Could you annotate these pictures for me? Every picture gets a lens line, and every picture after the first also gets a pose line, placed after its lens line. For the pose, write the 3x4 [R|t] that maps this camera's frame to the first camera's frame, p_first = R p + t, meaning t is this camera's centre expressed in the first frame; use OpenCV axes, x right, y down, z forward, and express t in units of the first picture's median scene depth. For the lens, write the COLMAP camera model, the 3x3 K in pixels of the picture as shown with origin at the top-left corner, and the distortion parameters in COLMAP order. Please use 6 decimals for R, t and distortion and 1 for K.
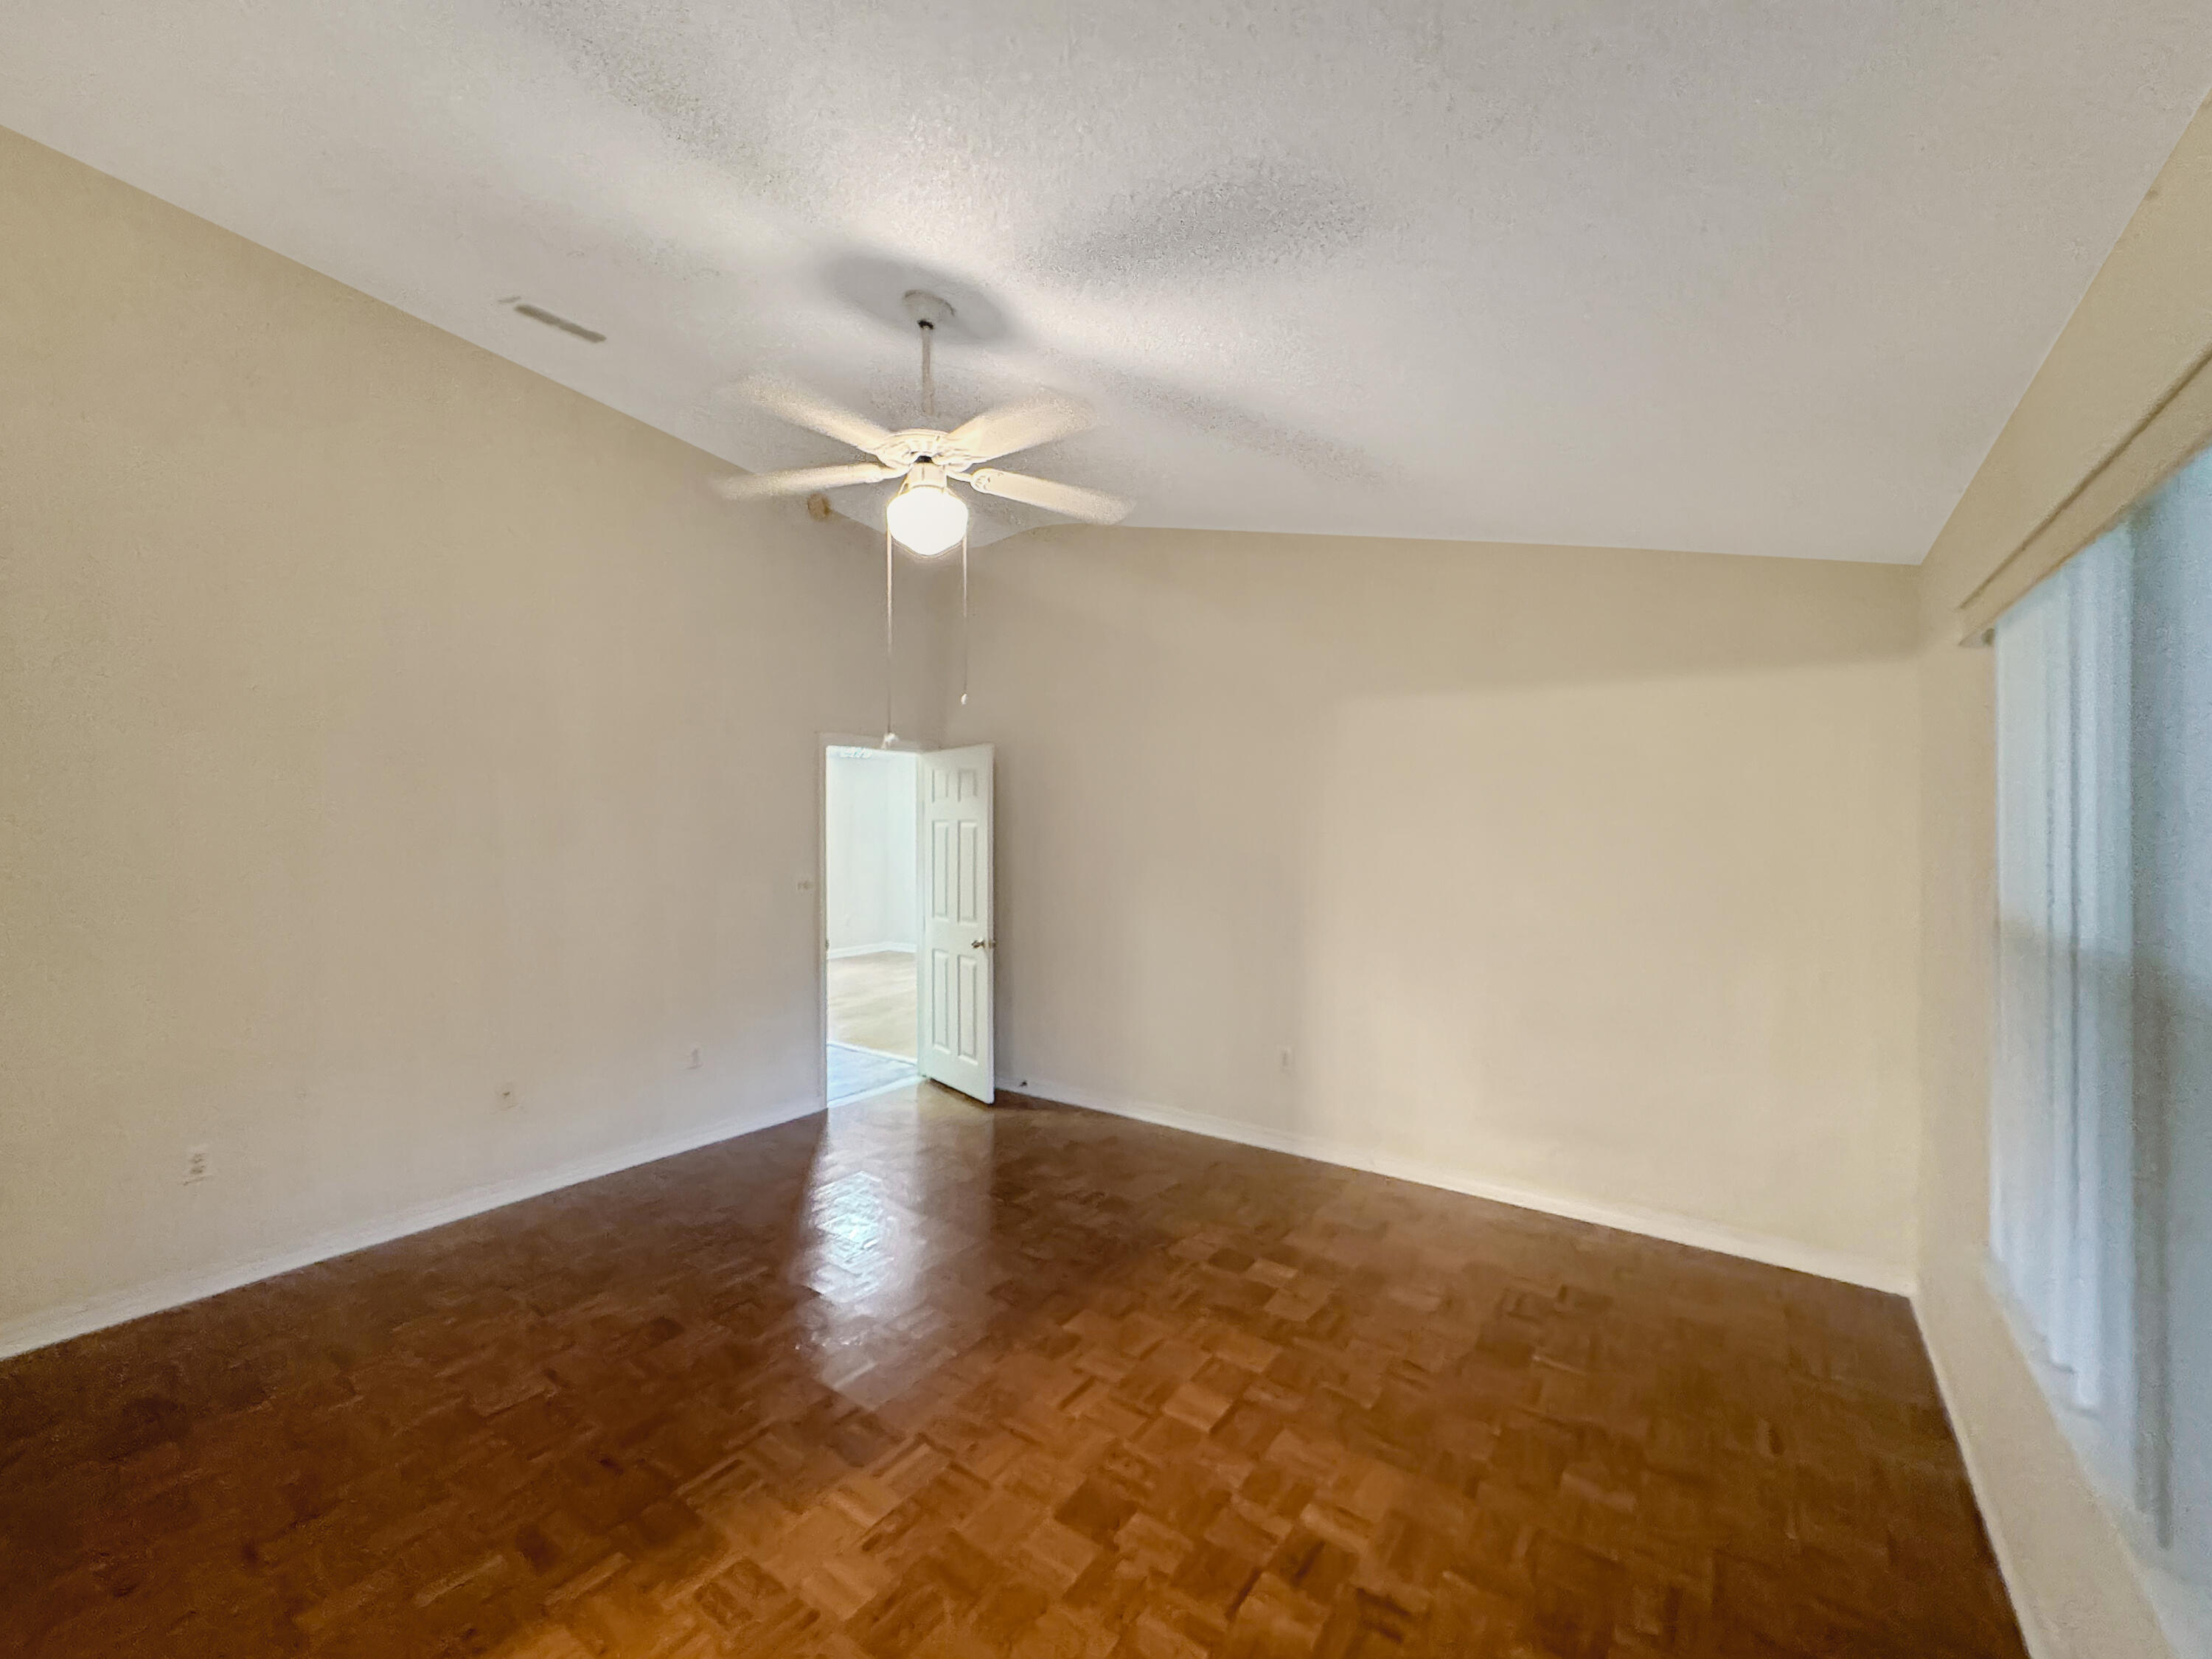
lens RADIAL K [[916.2, 0, 1105.9], [0, 916.2, 838.5], [0, 0, 1]] dist [-0.002031, -0.000185]
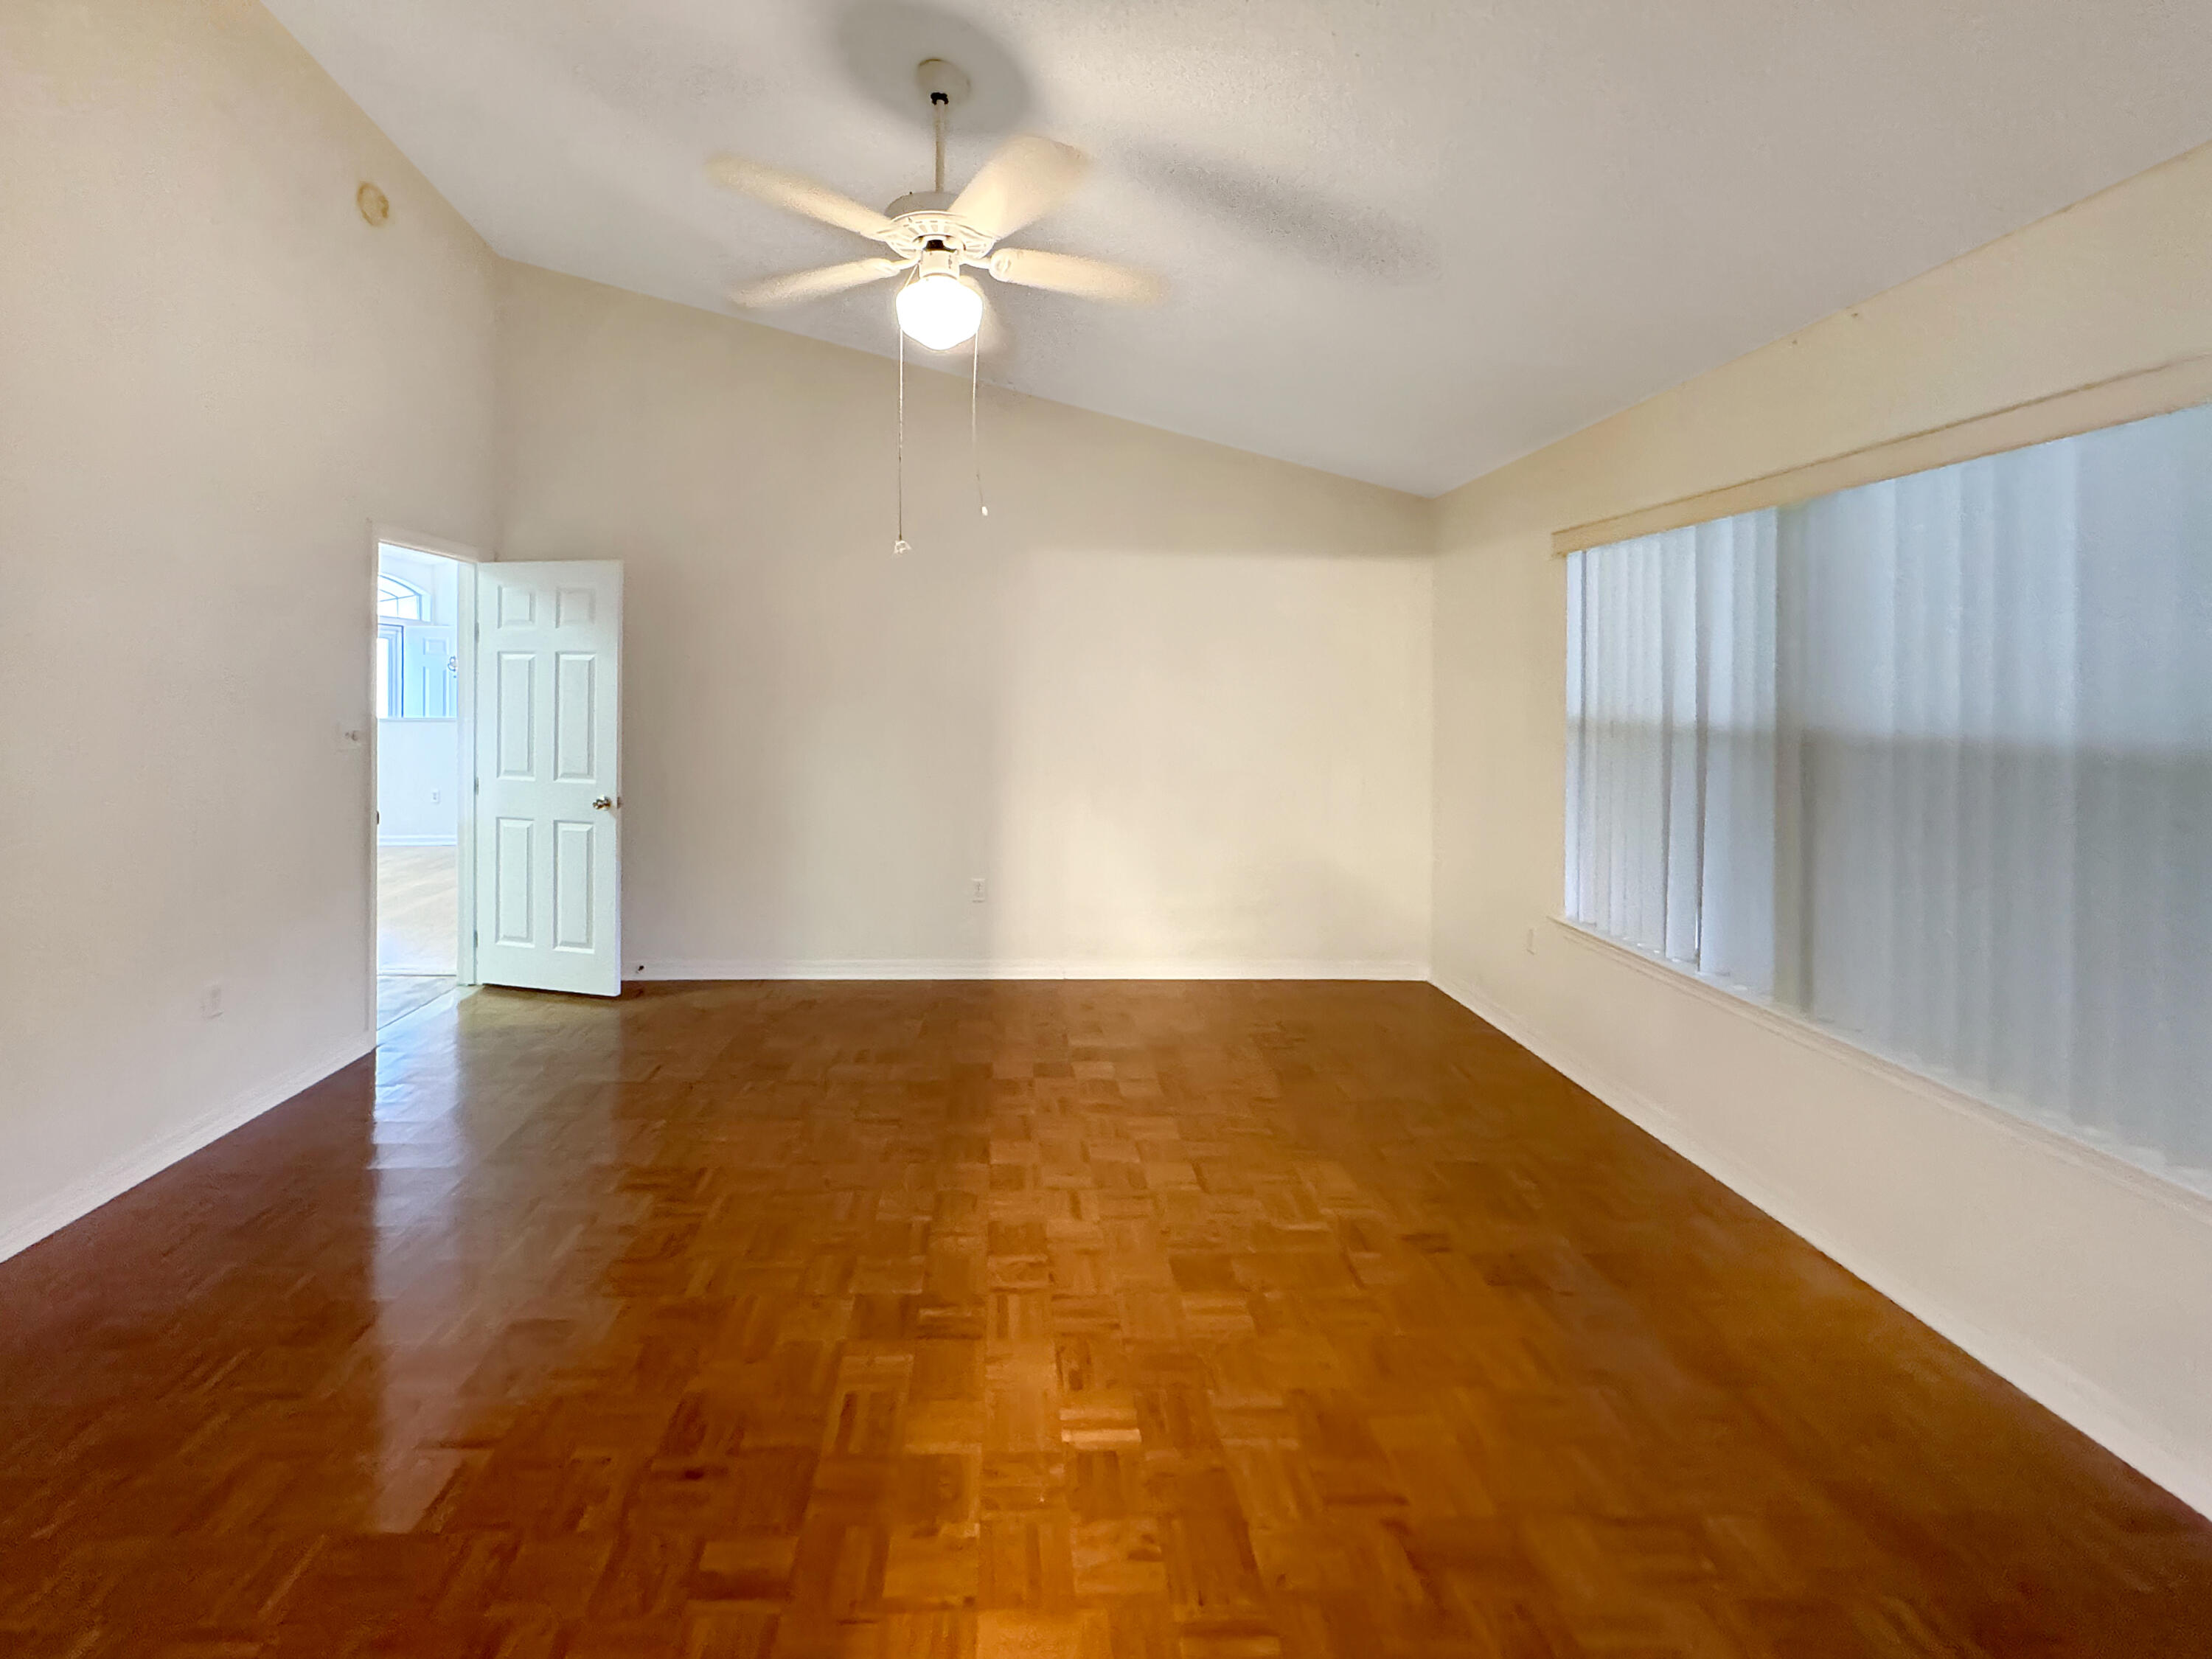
lens RADIAL K [[937.8, 0, 1083.0], [0, 937.8, 682.1], [0, 0, 1]] dist [-0.000408, -0.000197]
pose [[0.788026, 0.008208, 0.615587, -0.365399], [-0.000073, 0.999912, -0.013240, 0.021189], [-0.615642, 0.010388, 0.787958, 0.090603]]
